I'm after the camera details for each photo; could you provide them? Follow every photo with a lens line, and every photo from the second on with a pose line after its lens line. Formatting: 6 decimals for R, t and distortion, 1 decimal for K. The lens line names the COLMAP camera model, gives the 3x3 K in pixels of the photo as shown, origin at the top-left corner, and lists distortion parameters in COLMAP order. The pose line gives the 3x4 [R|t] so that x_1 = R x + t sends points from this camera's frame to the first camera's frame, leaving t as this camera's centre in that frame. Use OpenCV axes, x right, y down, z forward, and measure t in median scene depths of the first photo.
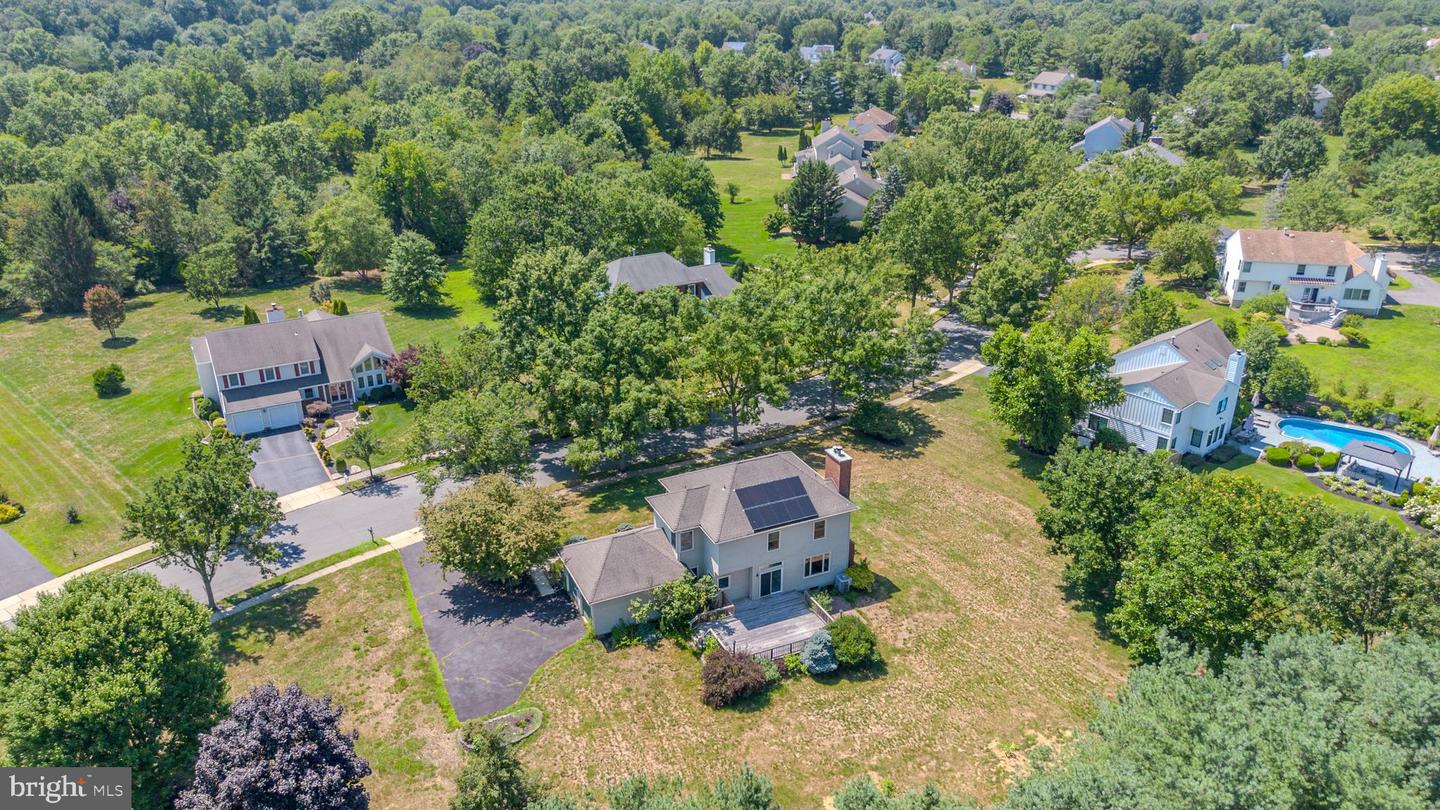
lens RADIAL K [[1022.0, 0, 720.0], [0, 1022.0, 405.0], [0, 0, 1]] dist [0.059166, -0.059788]
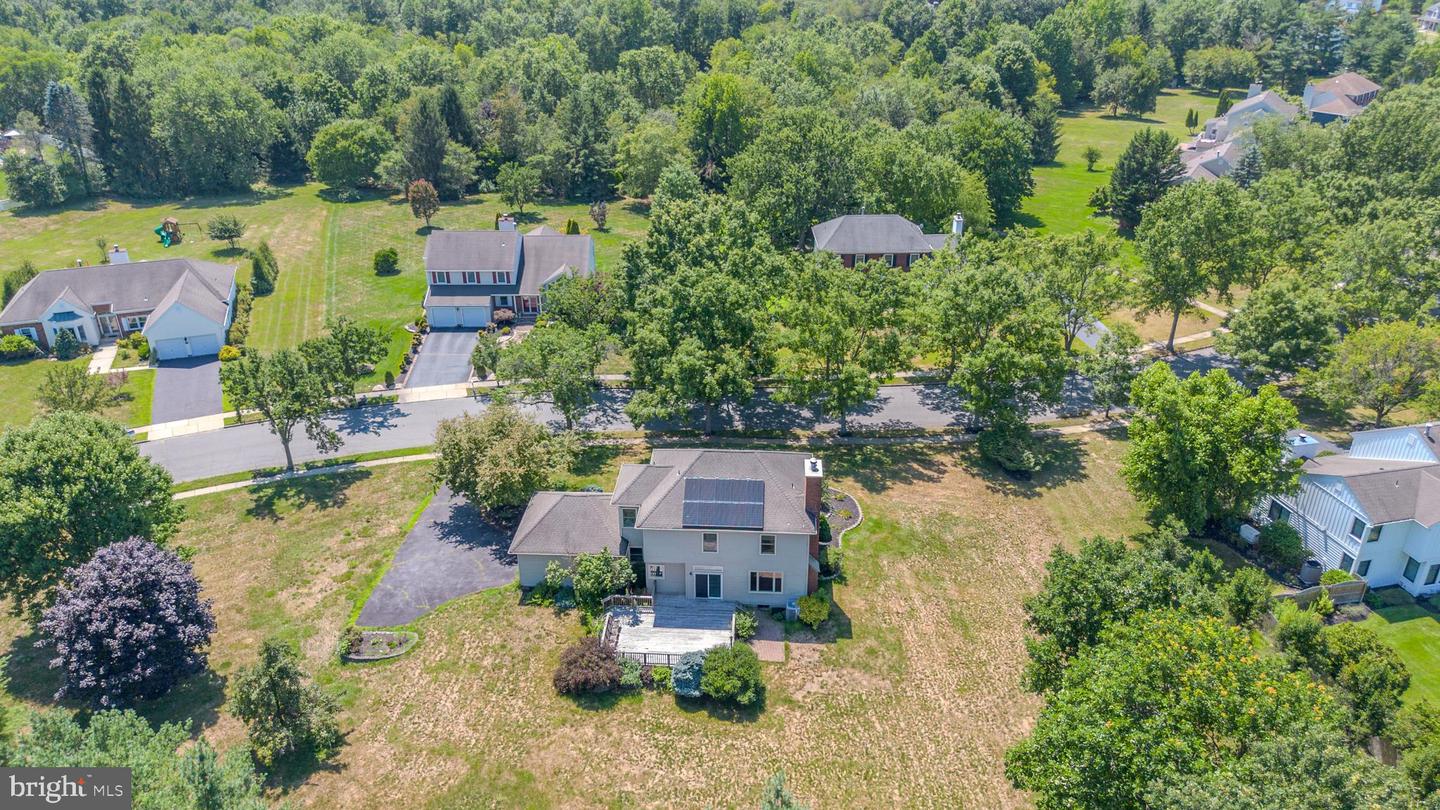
lens RADIAL K [[1022.0, 0, 720.0], [0, 1022.0, 405.0], [0, 0, 1]] dist [0.059166, -0.059788]
pose [[0.878978, 0.212580, -0.426858, 0.324699], [-0.188513, 0.977125, 0.098438, -0.060063], [0.438020, -0.006056, 0.898945, 0.141869]]
